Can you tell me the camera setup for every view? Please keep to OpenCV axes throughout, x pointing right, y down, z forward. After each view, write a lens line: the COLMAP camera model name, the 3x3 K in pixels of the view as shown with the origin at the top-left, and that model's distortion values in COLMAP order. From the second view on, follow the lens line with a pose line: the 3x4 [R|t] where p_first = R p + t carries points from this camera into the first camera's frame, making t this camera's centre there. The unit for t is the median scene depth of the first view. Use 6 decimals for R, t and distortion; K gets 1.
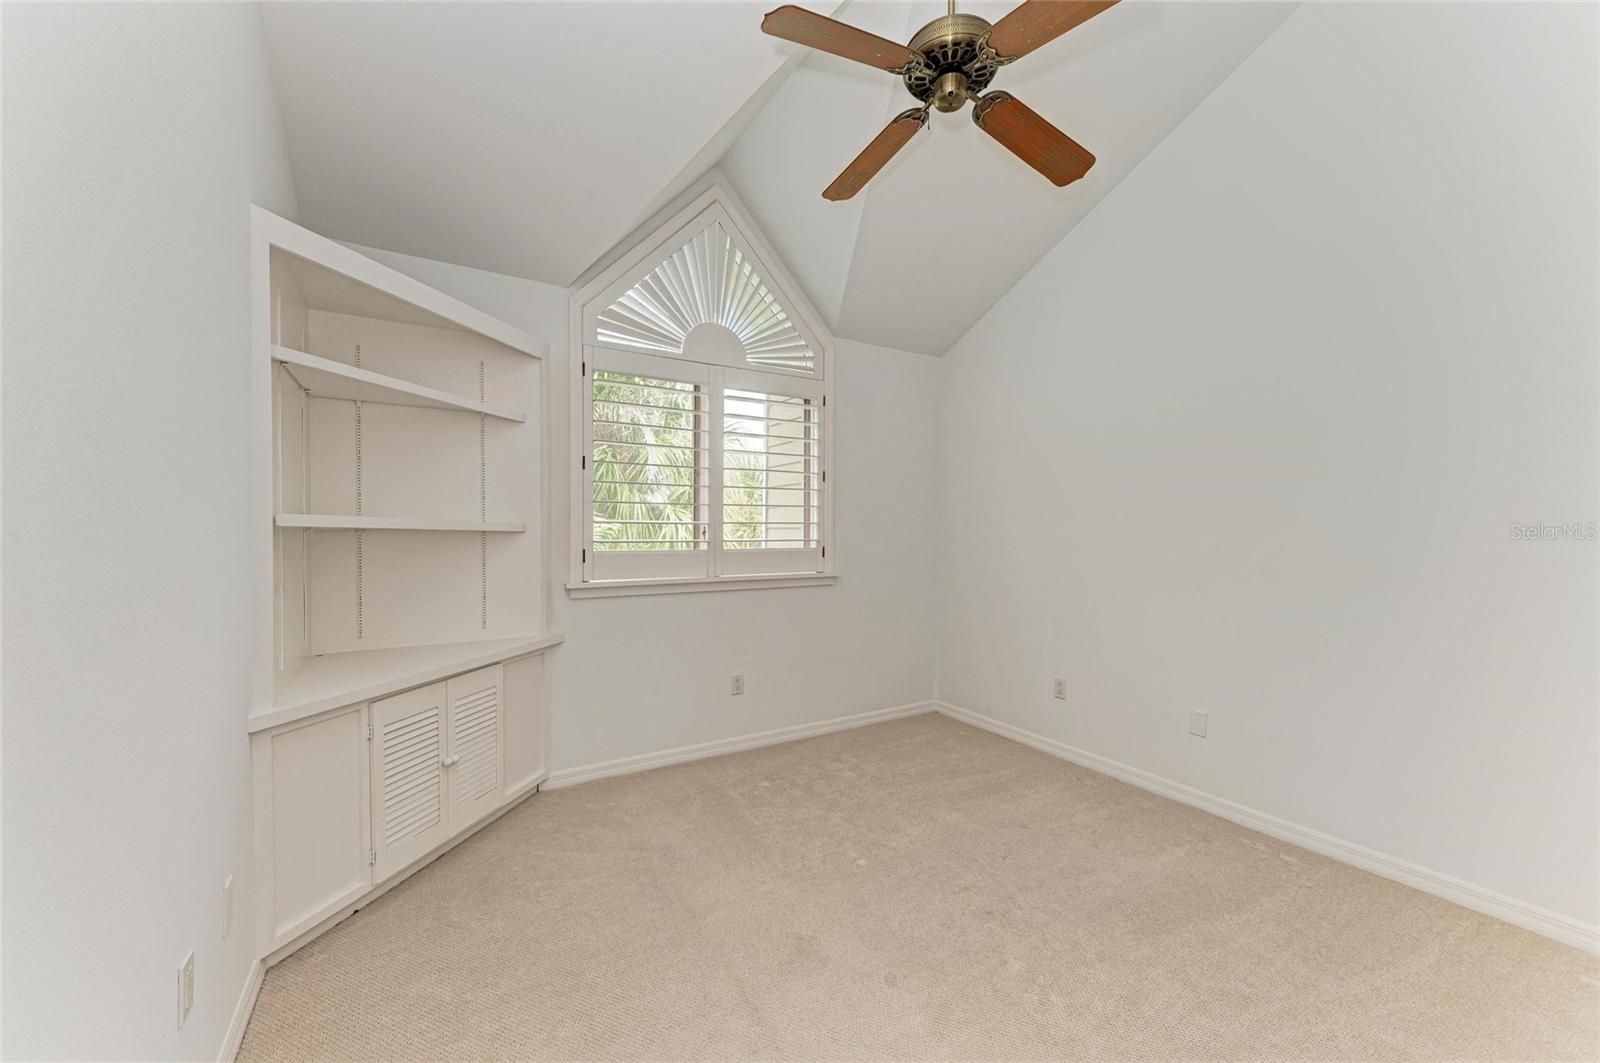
lens RADIAL K [[628.8, 0, 798.6], [0, 628.8, 538.9], [0, 0, 1]] dist [-0.000595, -0.000231]
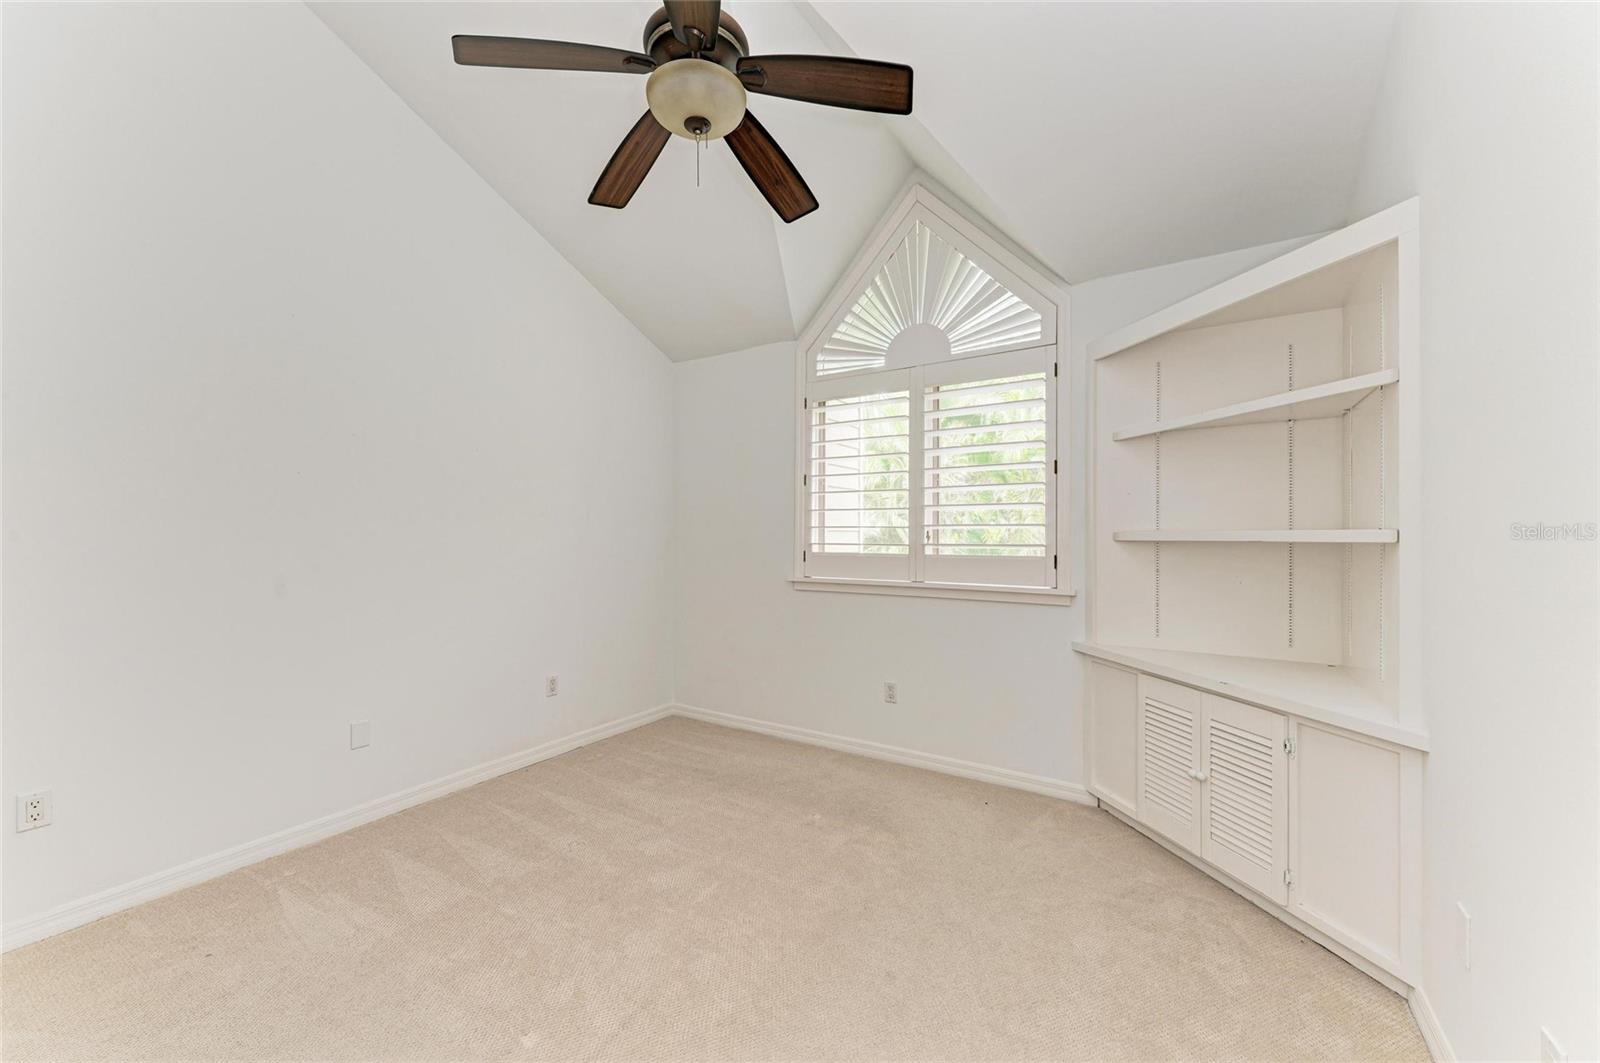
lens RADIAL K [[629.2, 0, 800.0], [0, 629.2, 531.5], [0, 0, 1]] dist [-0.000596, -0.000061]
pose [[0.423340, -0.004844, -0.905958, 0.671574], [-0.012809, 0.999854, -0.011331, -0.004799], [0.905880, 0.016401, 0.423216, 0.418169]]
